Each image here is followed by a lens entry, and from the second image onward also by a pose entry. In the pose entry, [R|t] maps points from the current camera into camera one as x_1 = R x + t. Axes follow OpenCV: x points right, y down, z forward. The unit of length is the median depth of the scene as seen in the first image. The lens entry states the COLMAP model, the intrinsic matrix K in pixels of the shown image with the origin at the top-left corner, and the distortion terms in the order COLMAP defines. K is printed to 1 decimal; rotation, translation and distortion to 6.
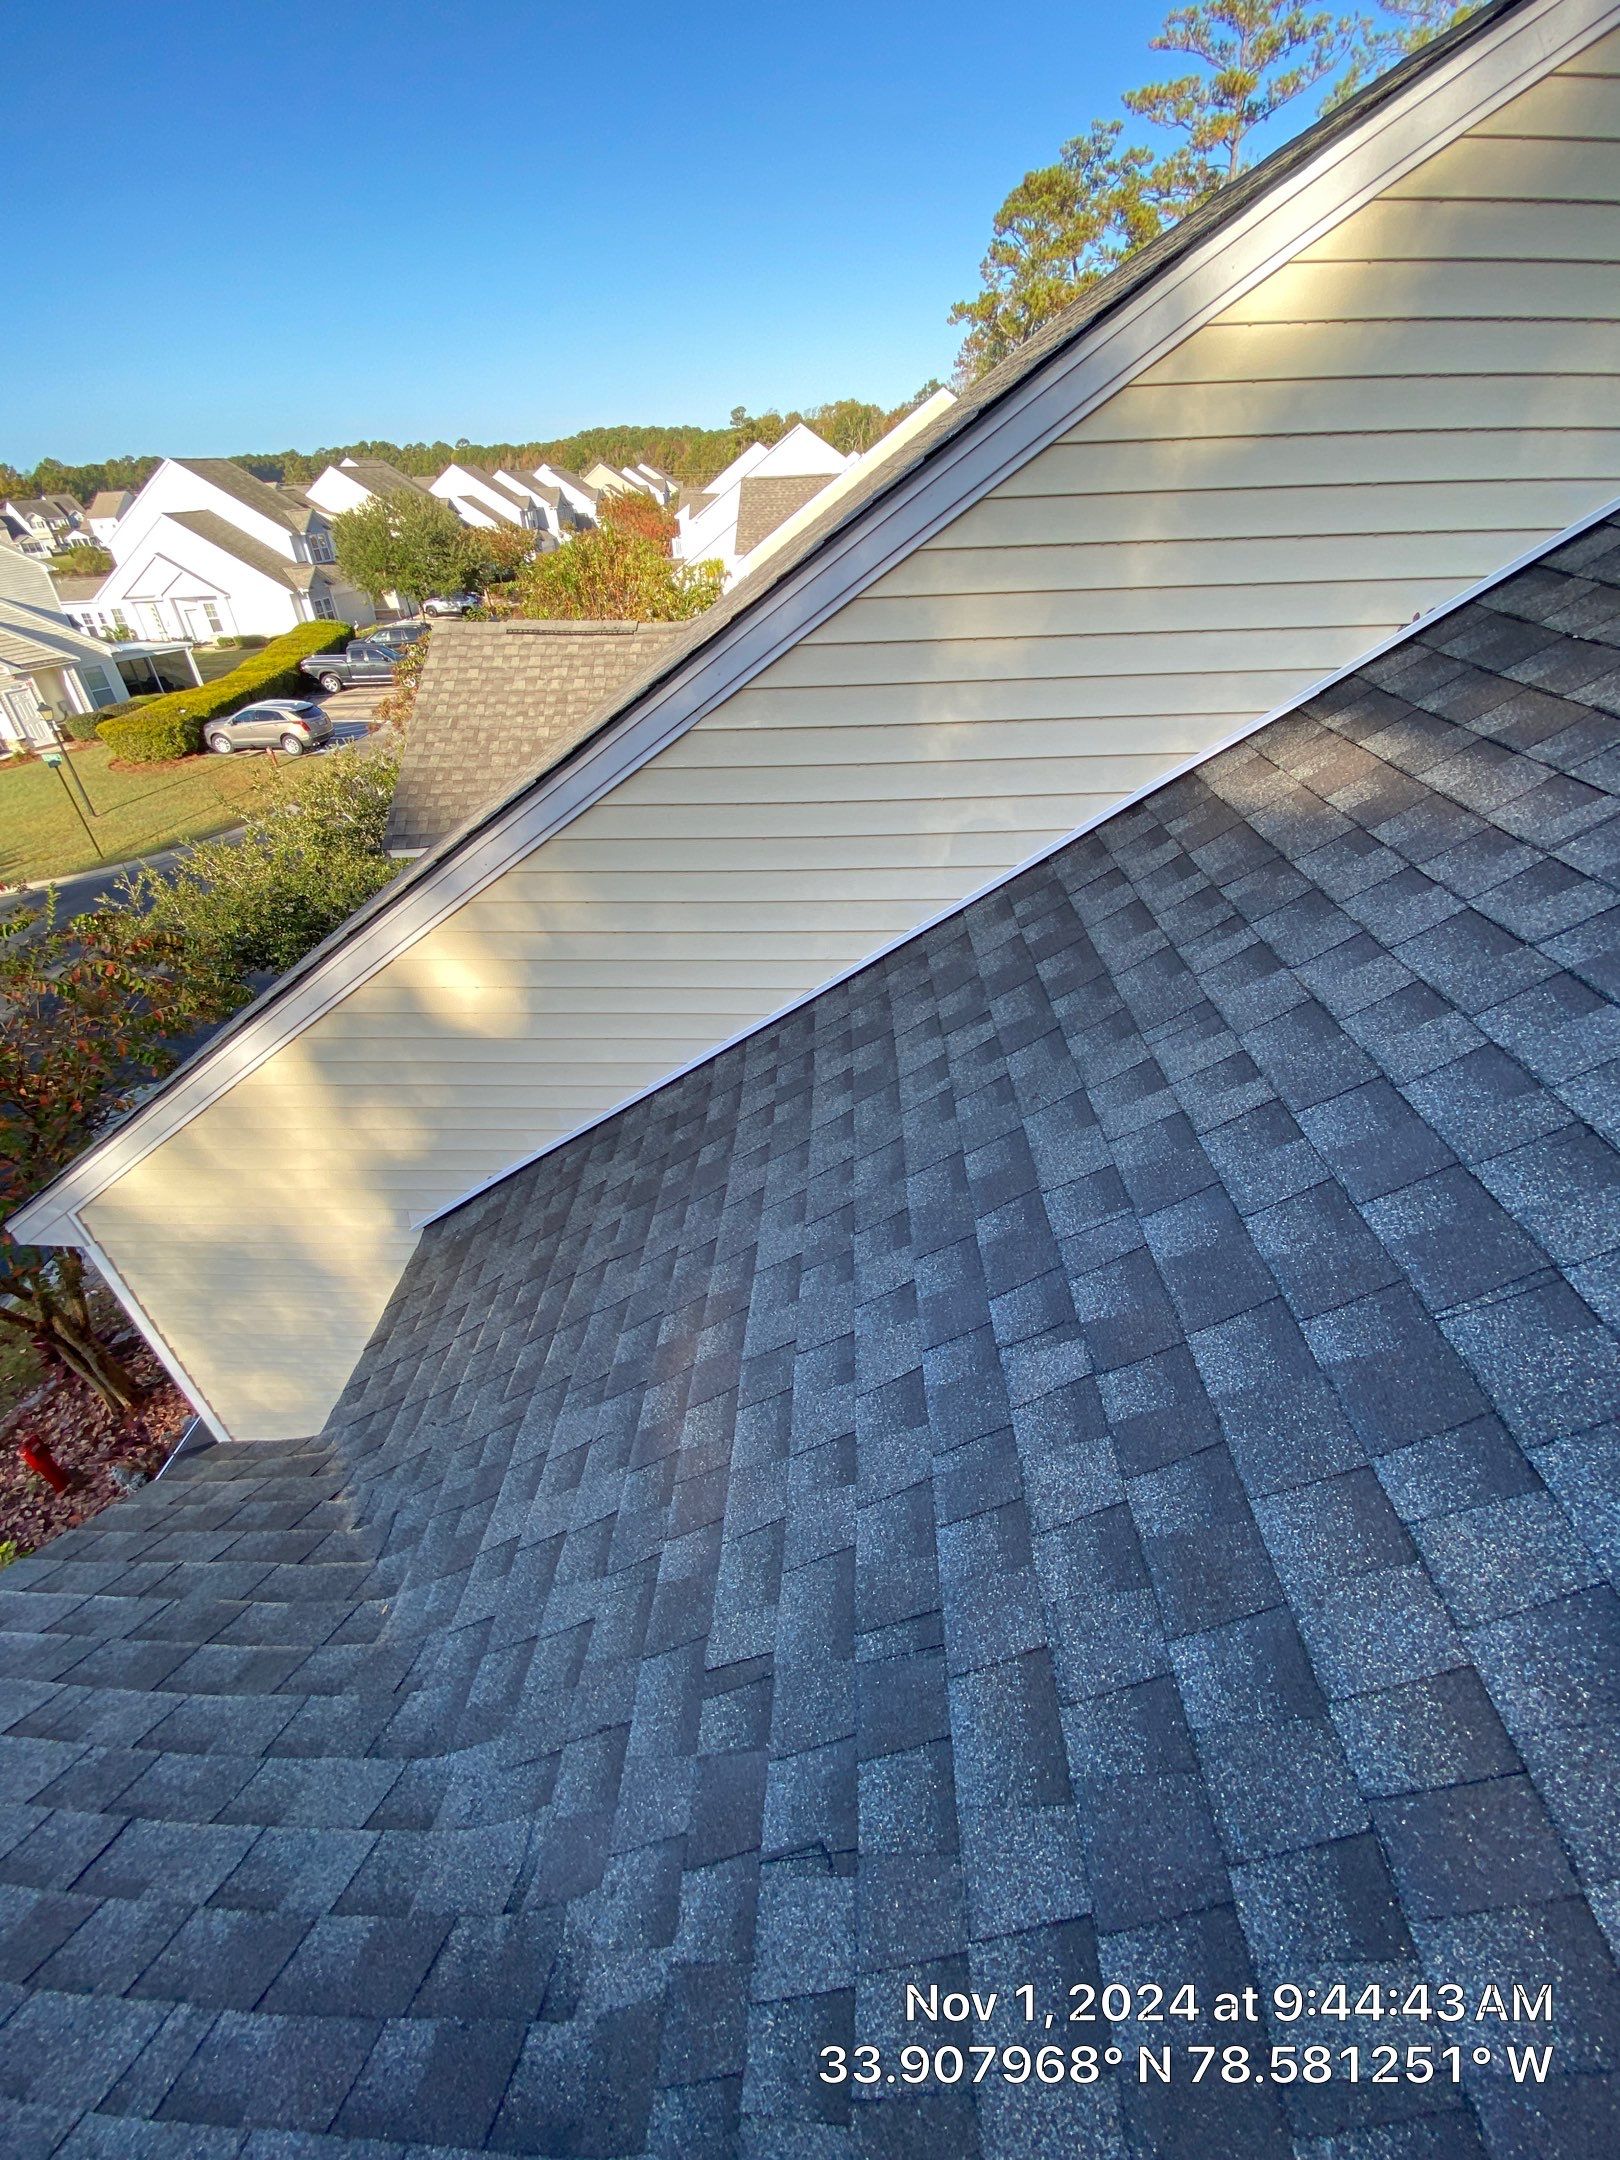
lens RADIAL K [[874.4, 0, 815.8], [0, 874.4, 1074.3], [0, 0, 1]] dist [0.014349, -0.016919]
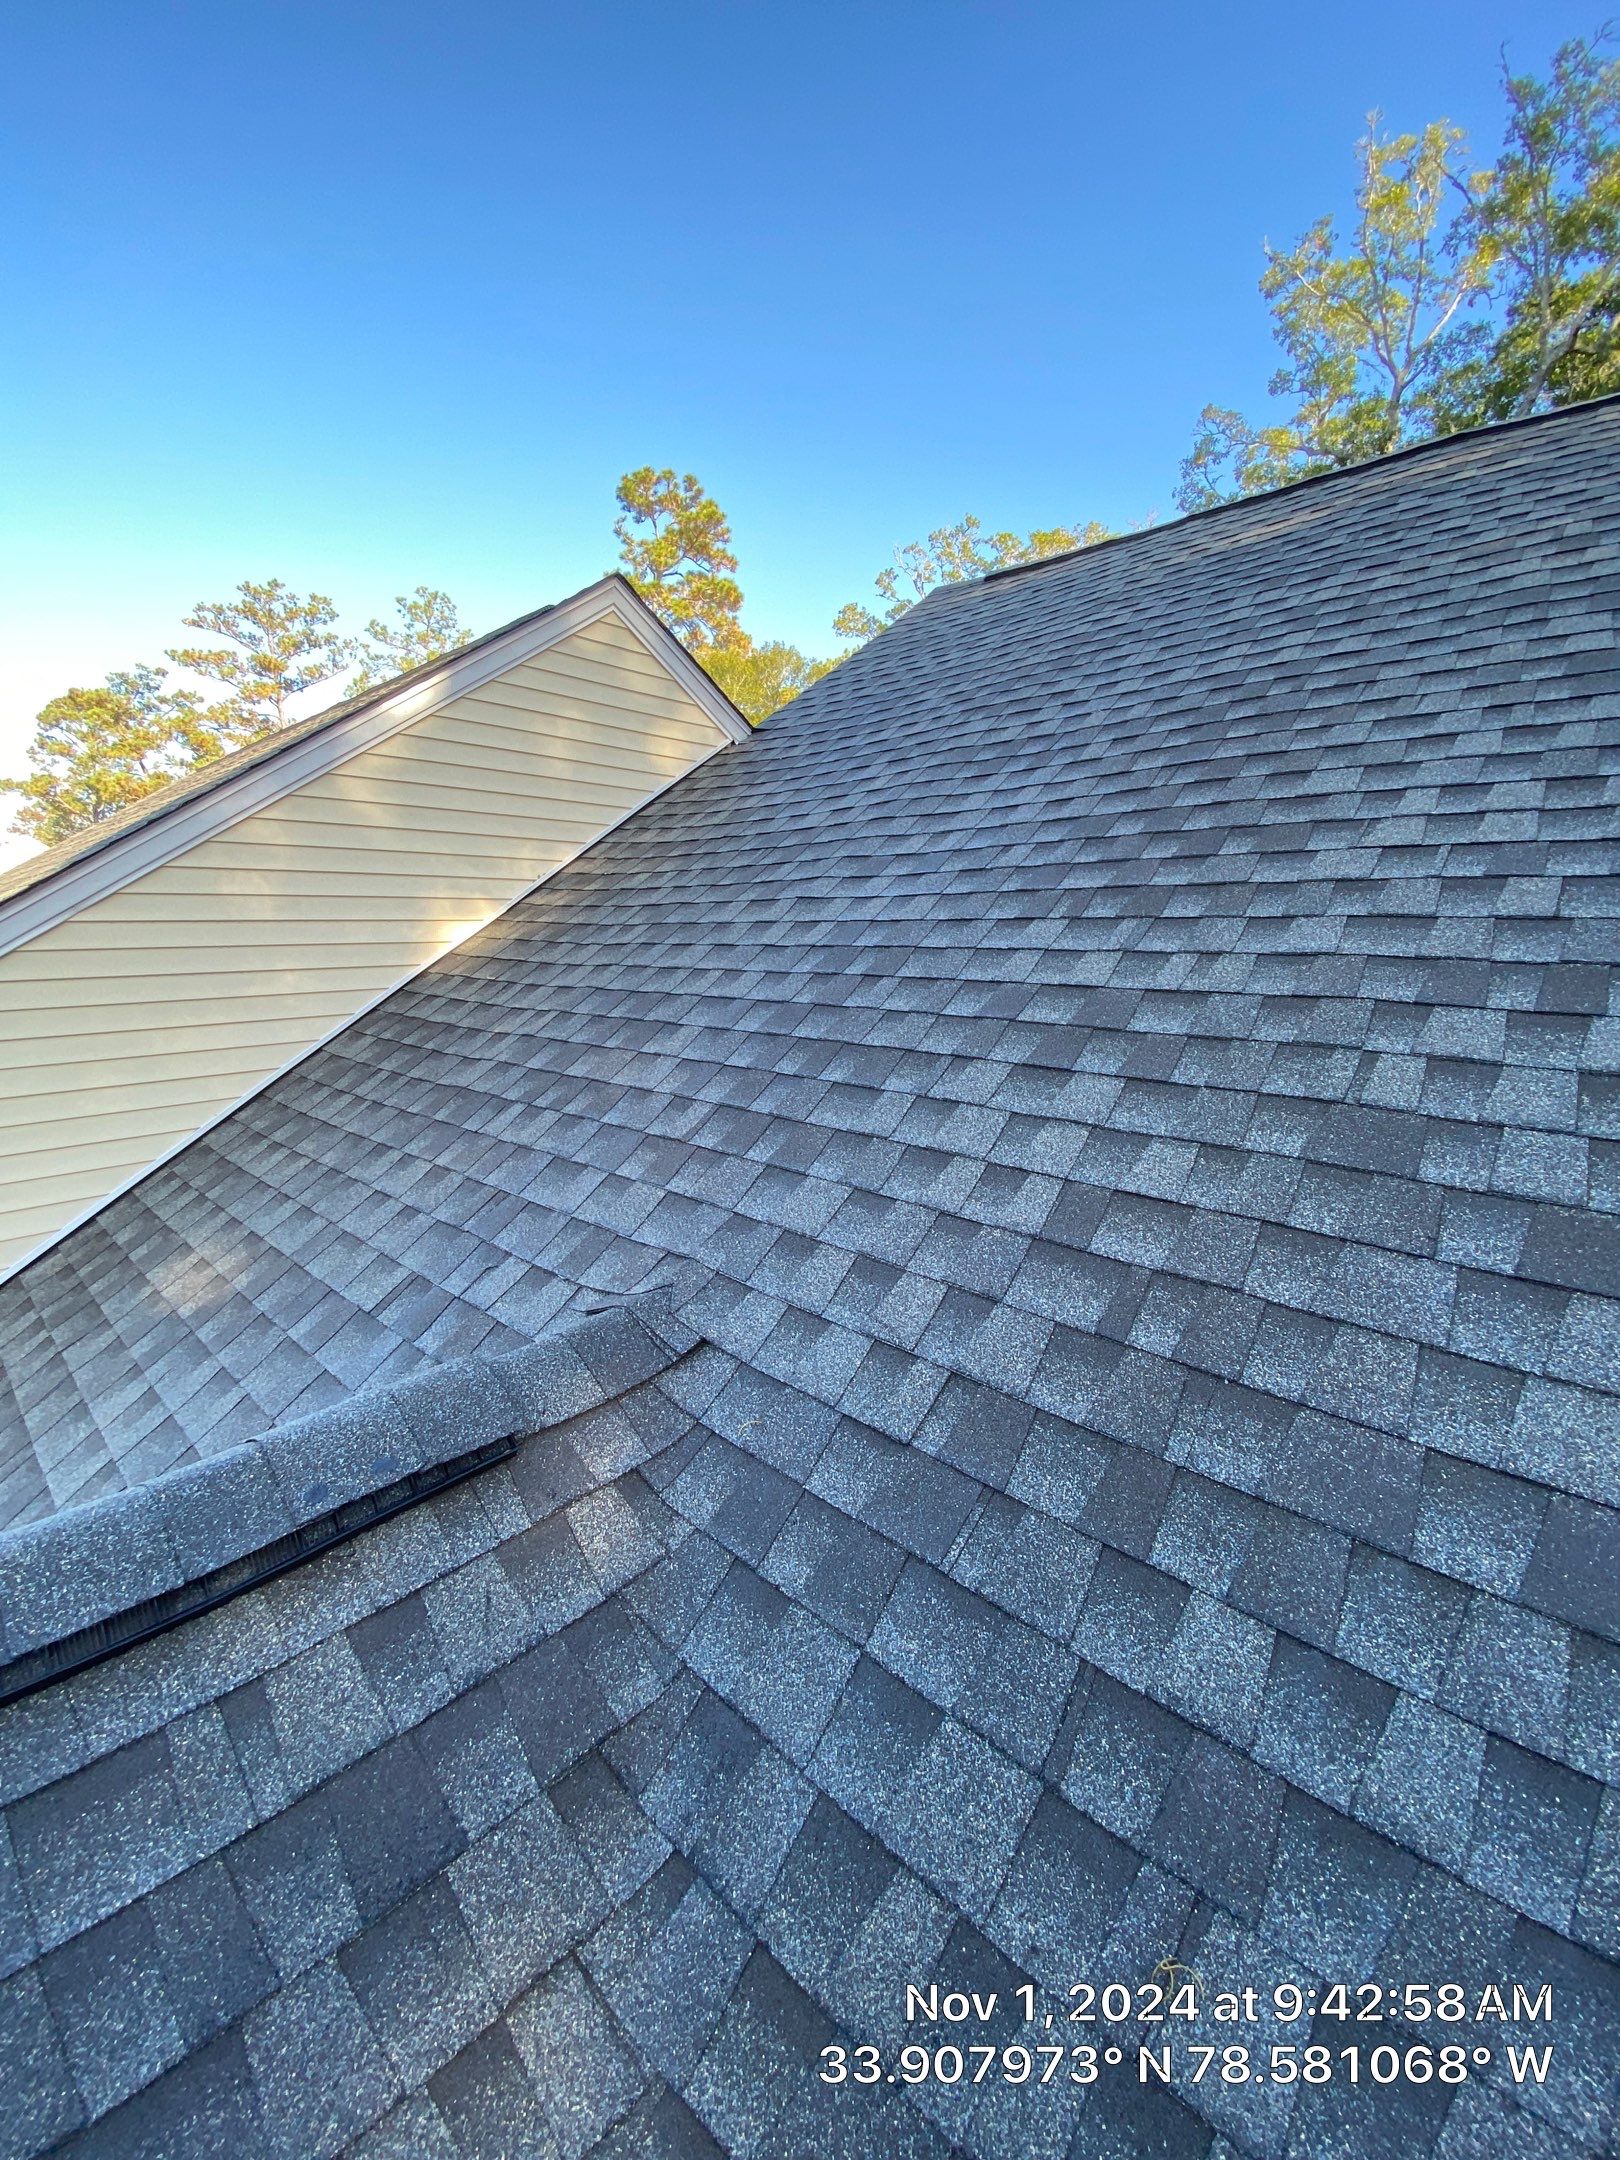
lens RADIAL K [[874.4, 0, 800.9], [0, 874.4, 1084.4], [0, 0, 1]] dist [0.014349, -0.016919]
pose [[0.657814, -0.100801, 0.746405, -0.434959], [0.408012, 0.880690, -0.240648, 0.587618], [-0.633094, 0.462844, 0.620458, -0.382062]]
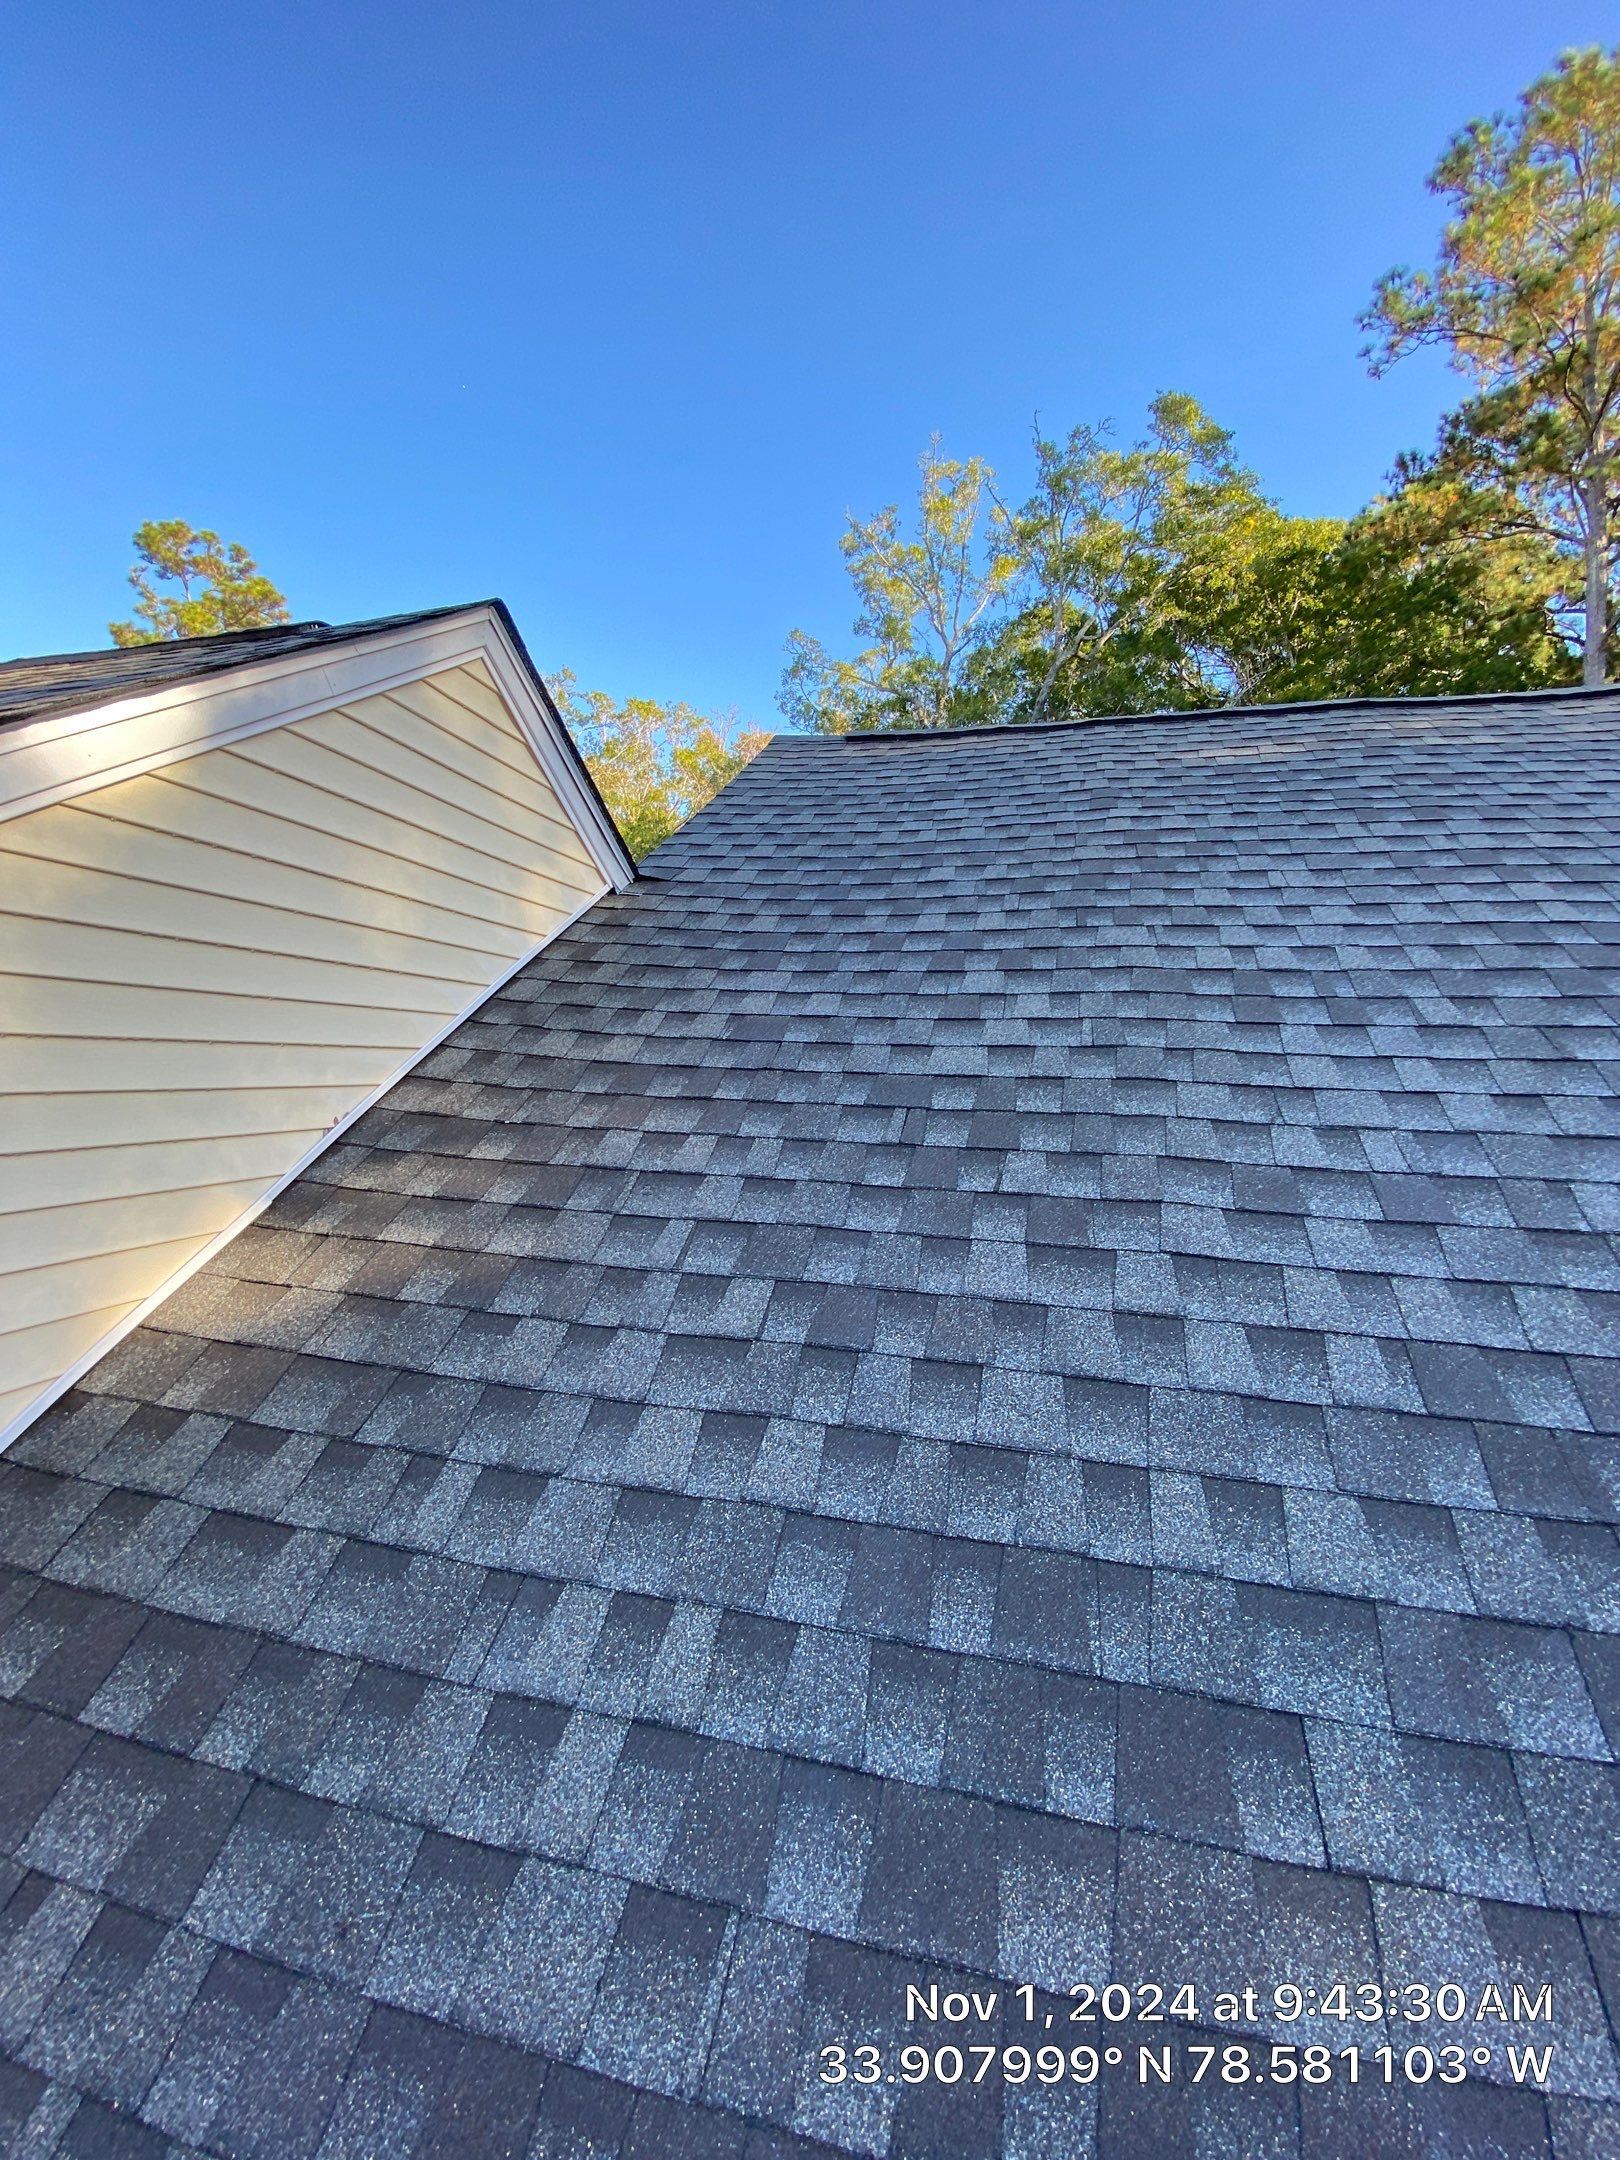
lens RADIAL K [[874.4, 0, 809.9], [0, 874.4, 1081.0], [0, 0, 1]] dist [0.014349, -0.016919]
pose [[0.211761, 0.022613, 0.977060, -0.148526], [0.518570, 0.844794, -0.131943, -0.144764], [-0.828398, 0.534614, 0.167168, 0.347772]]
